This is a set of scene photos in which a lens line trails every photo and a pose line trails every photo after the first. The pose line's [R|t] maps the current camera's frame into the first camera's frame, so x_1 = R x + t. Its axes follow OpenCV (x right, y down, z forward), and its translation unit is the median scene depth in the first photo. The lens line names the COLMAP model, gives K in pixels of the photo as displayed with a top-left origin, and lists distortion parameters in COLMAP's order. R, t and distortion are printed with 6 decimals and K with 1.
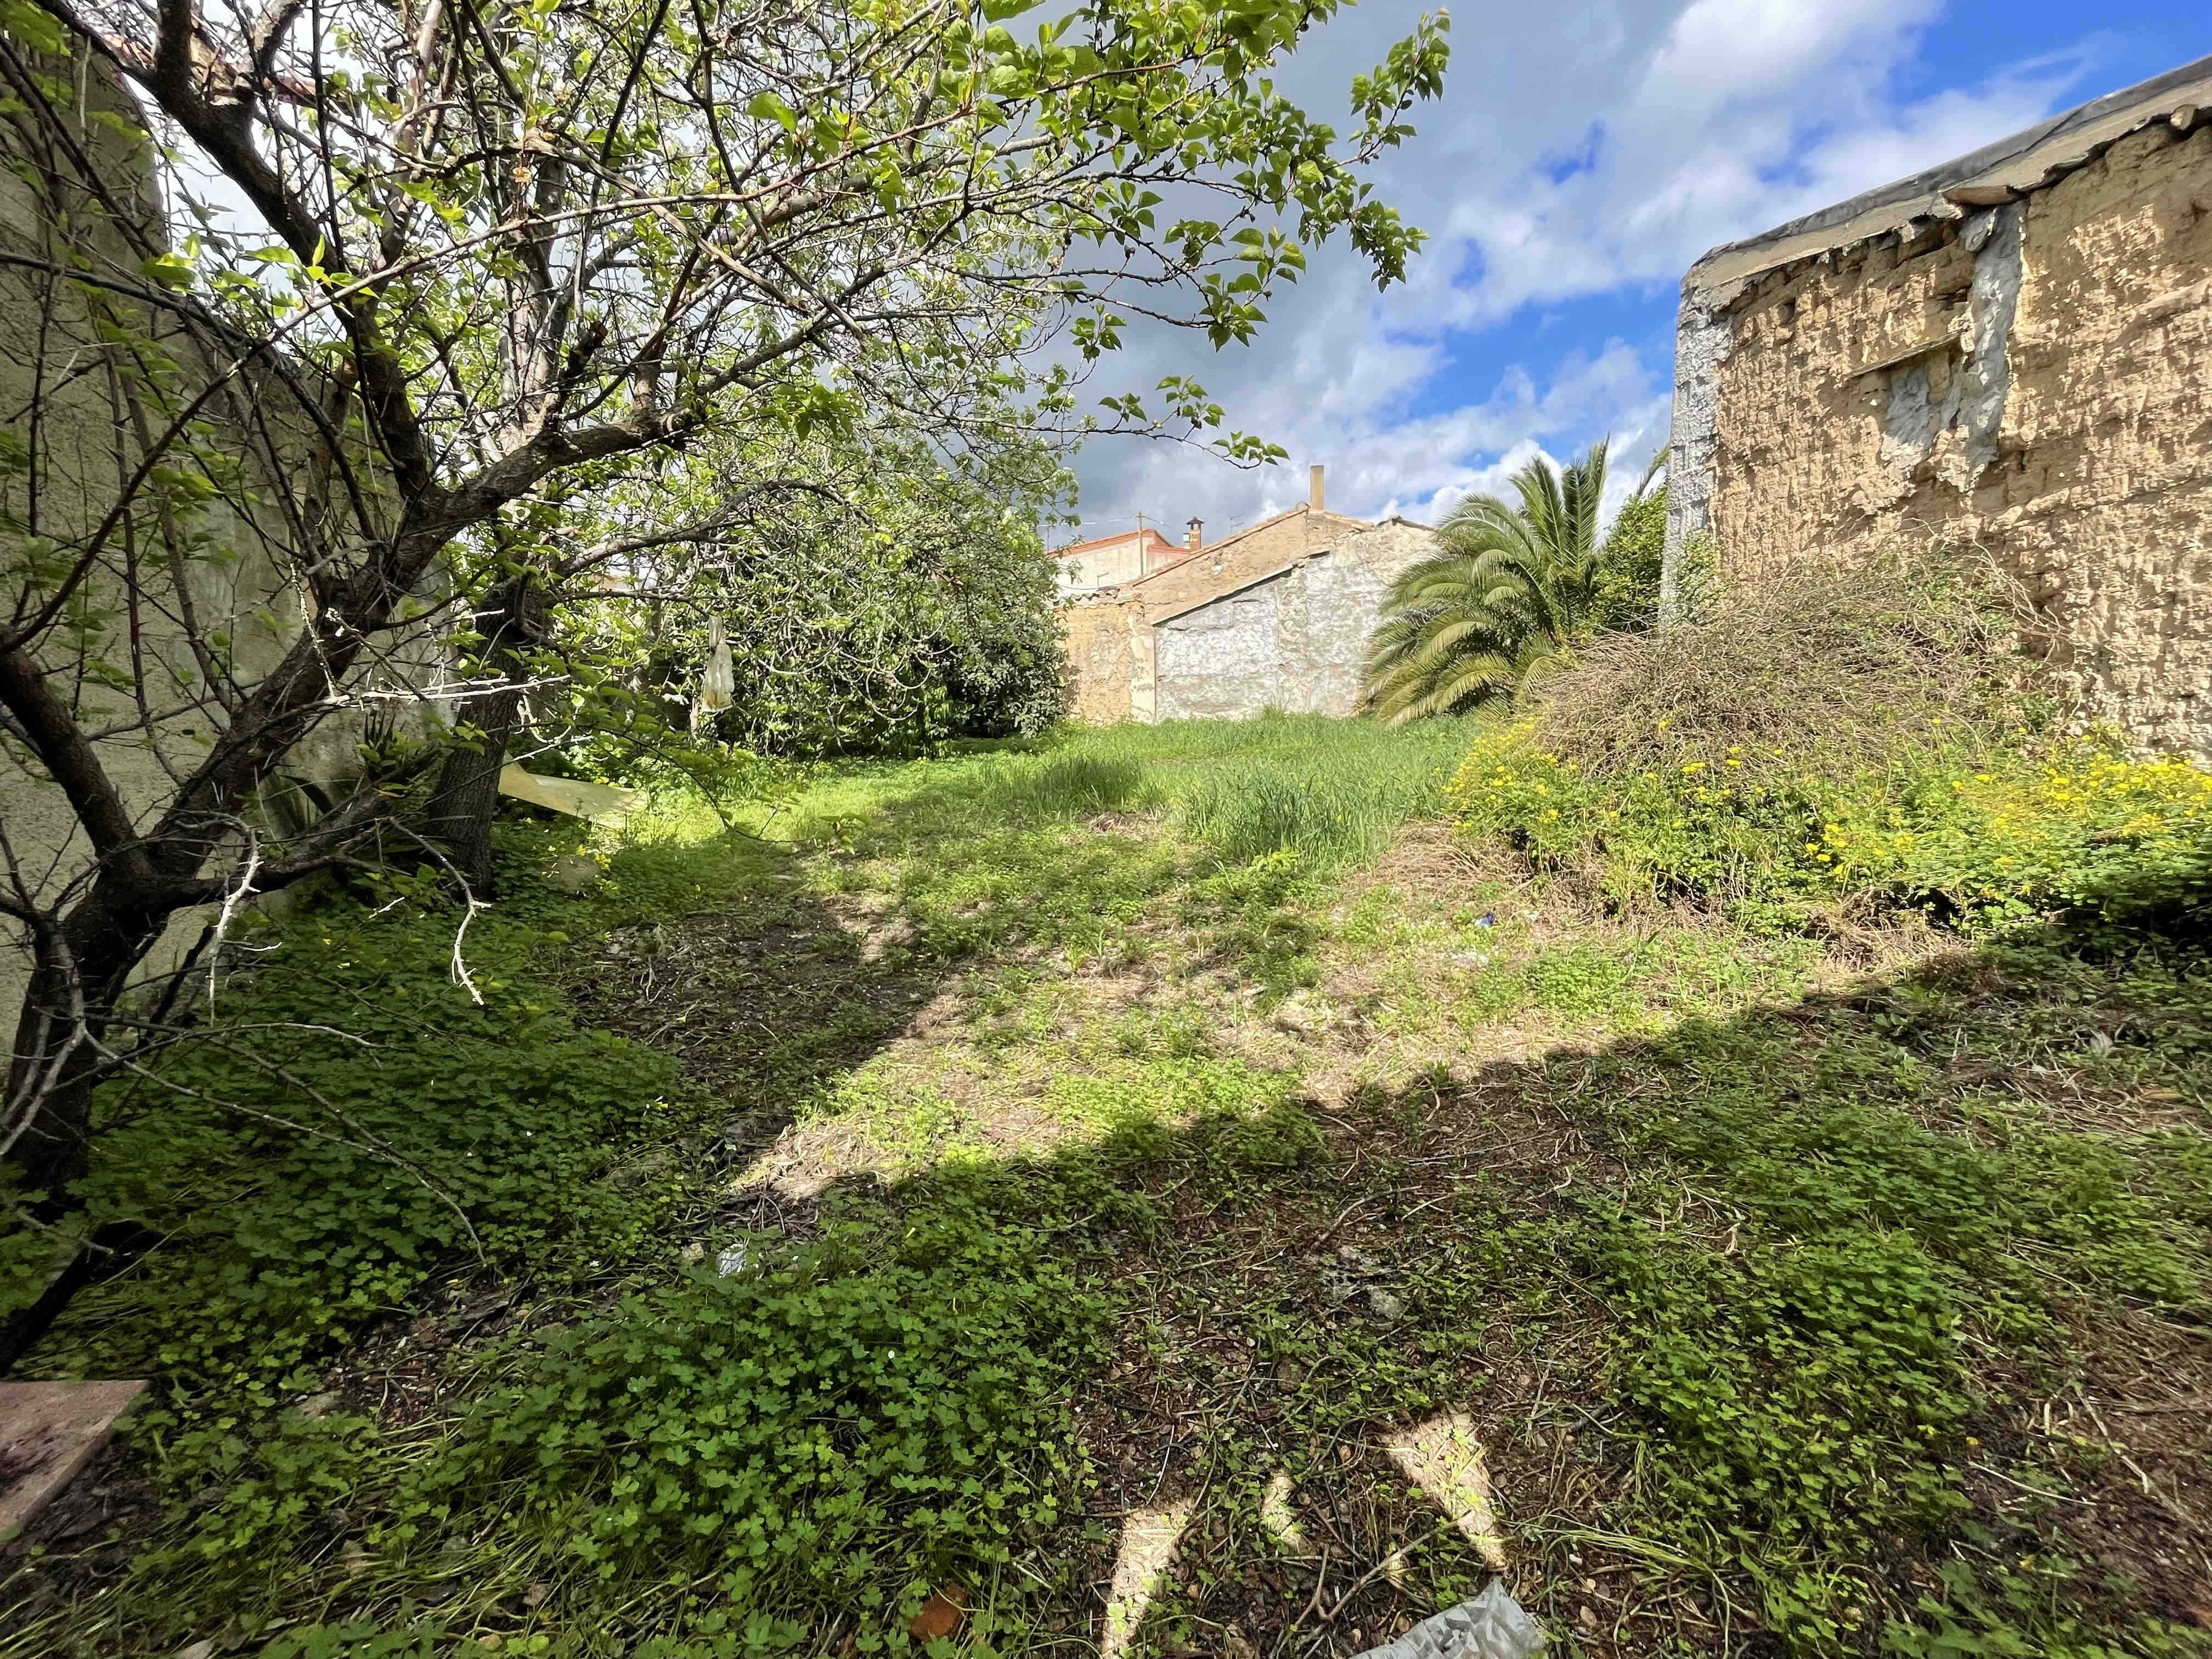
lens RADIAL K [[909.3, 0, 1118.8], [0, 909.3, 827.3], [0, 0, 1]] dist [0.004038, -0.000203]
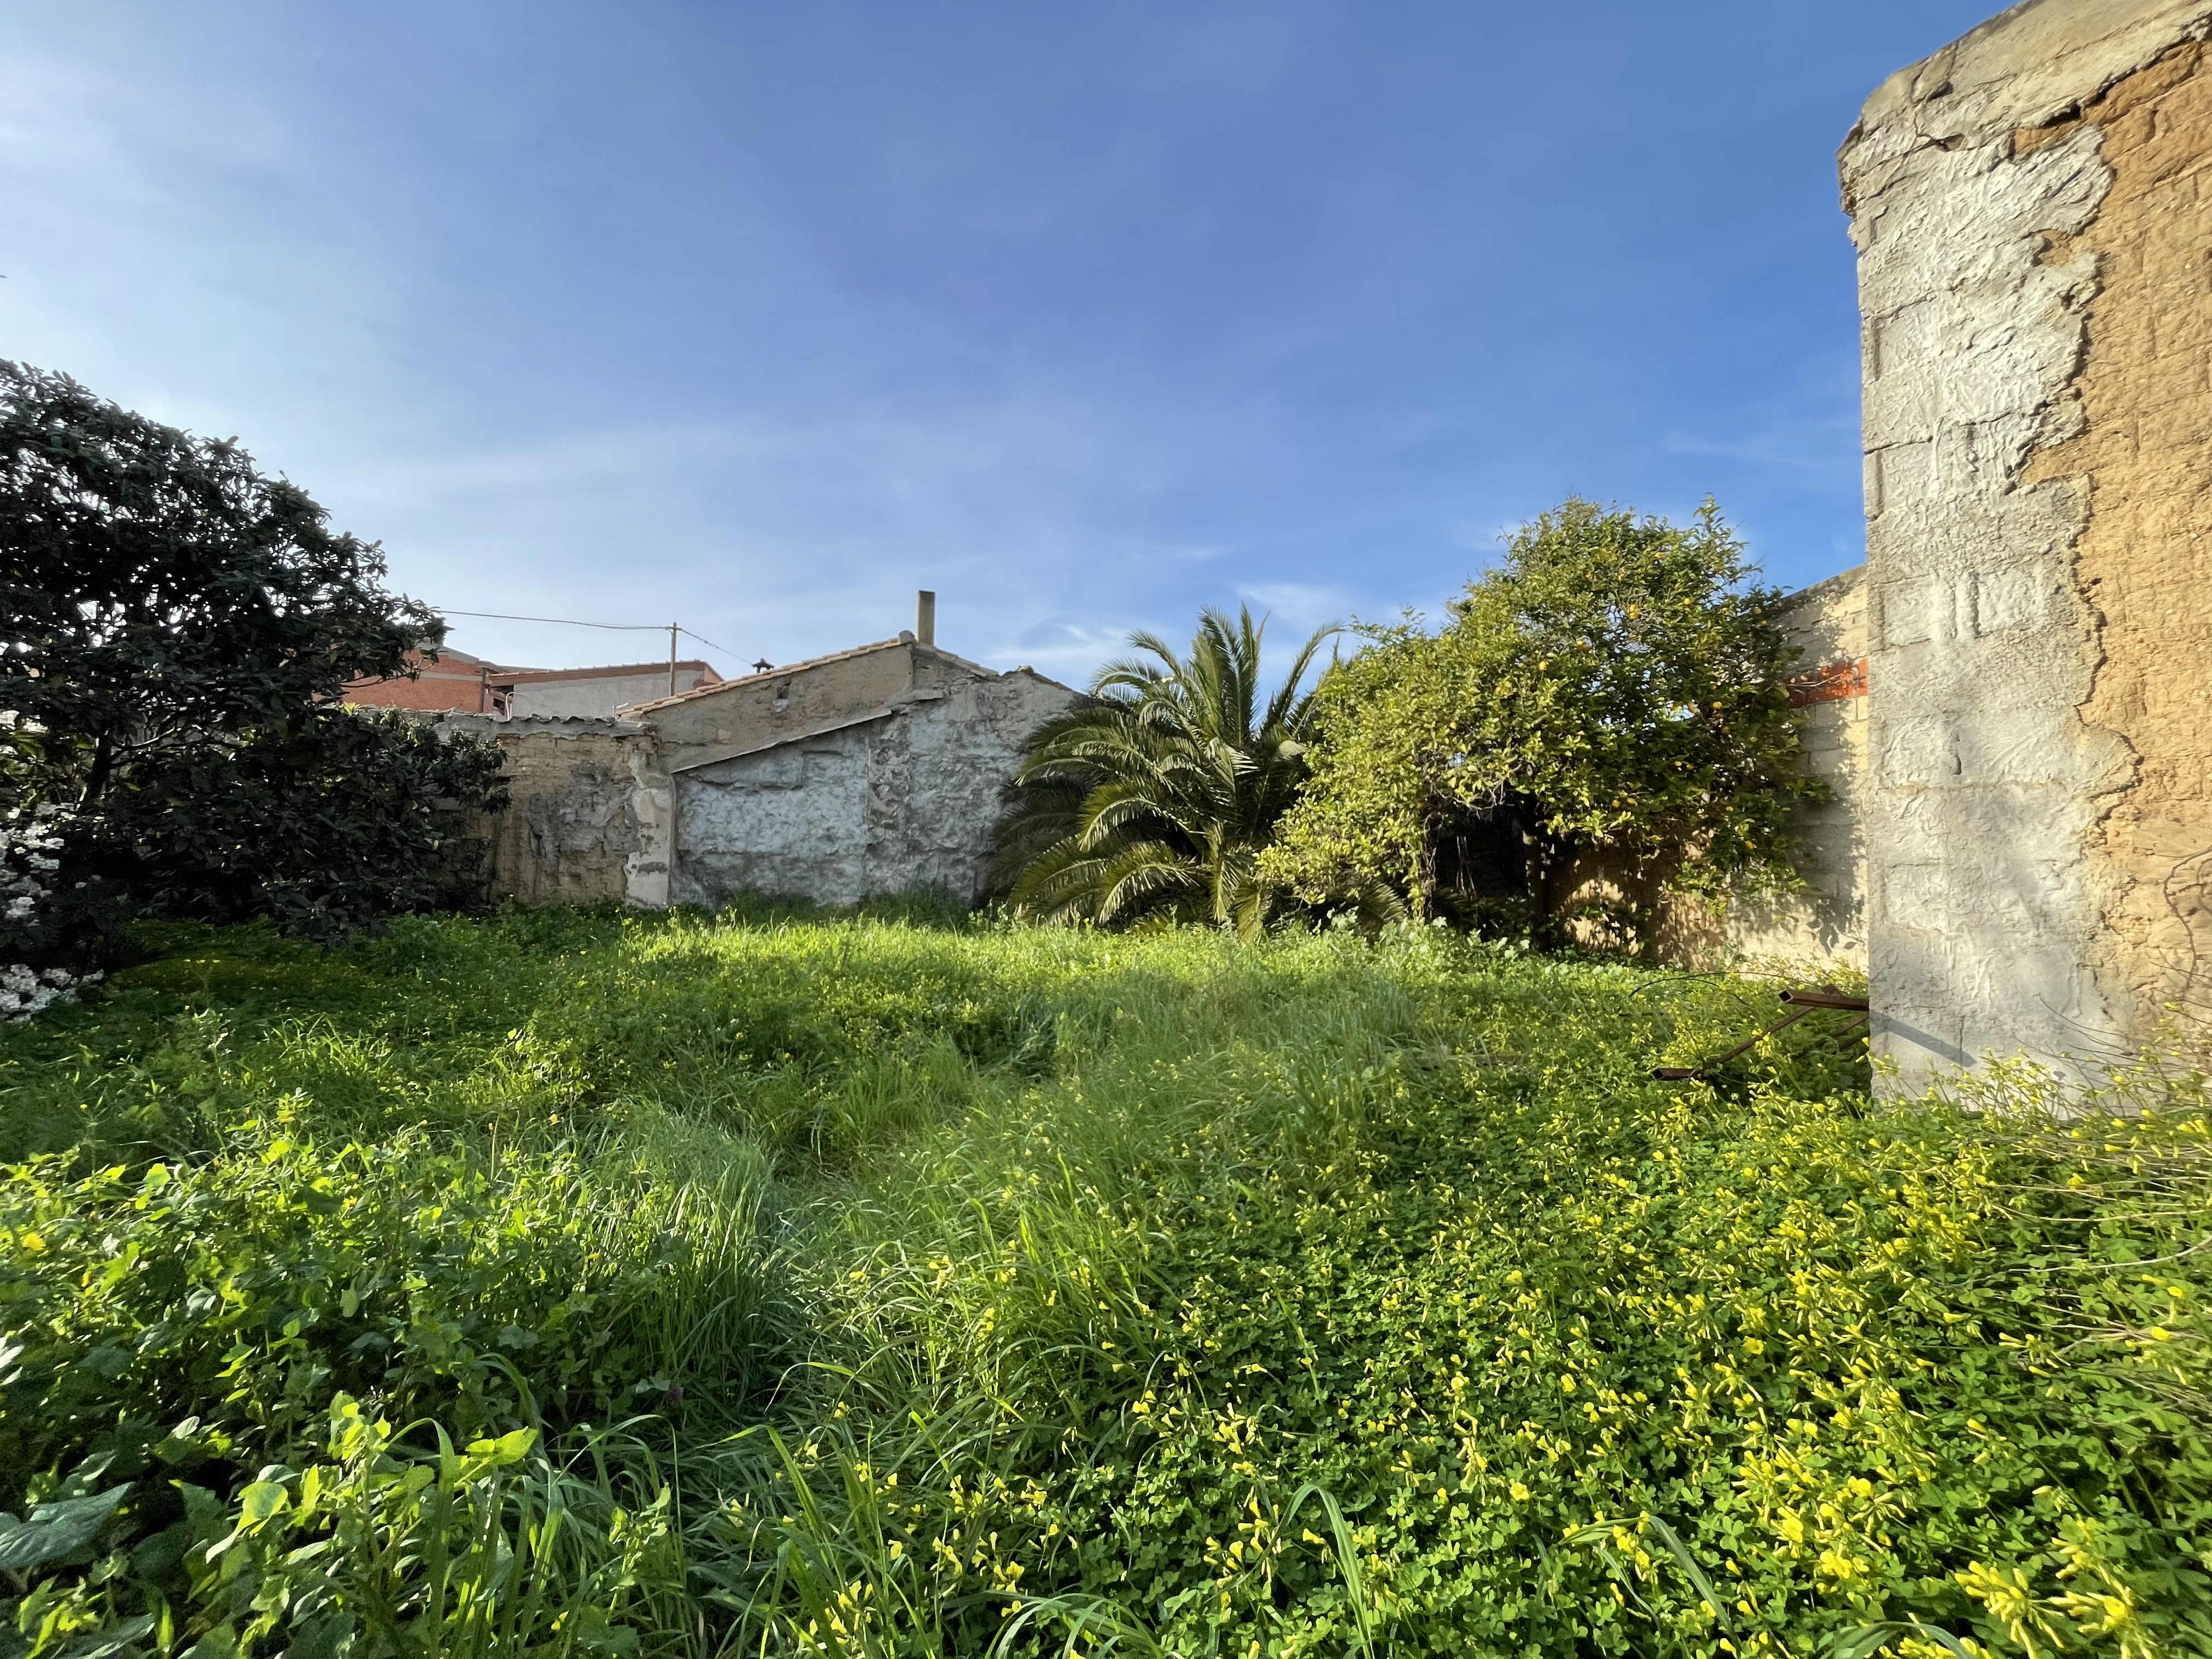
lens RADIAL K [[909.3, 0, 1122.3], [0, 909.3, 829.3], [0, 0, 1]] dist [0.004038, -0.000203]
pose [[0.855671, 0.062078, 0.513784, -0.019244], [0.035682, 0.983340, -0.178239, -0.058223], [-0.516289, 0.170847, 0.839200, 0.305067]]
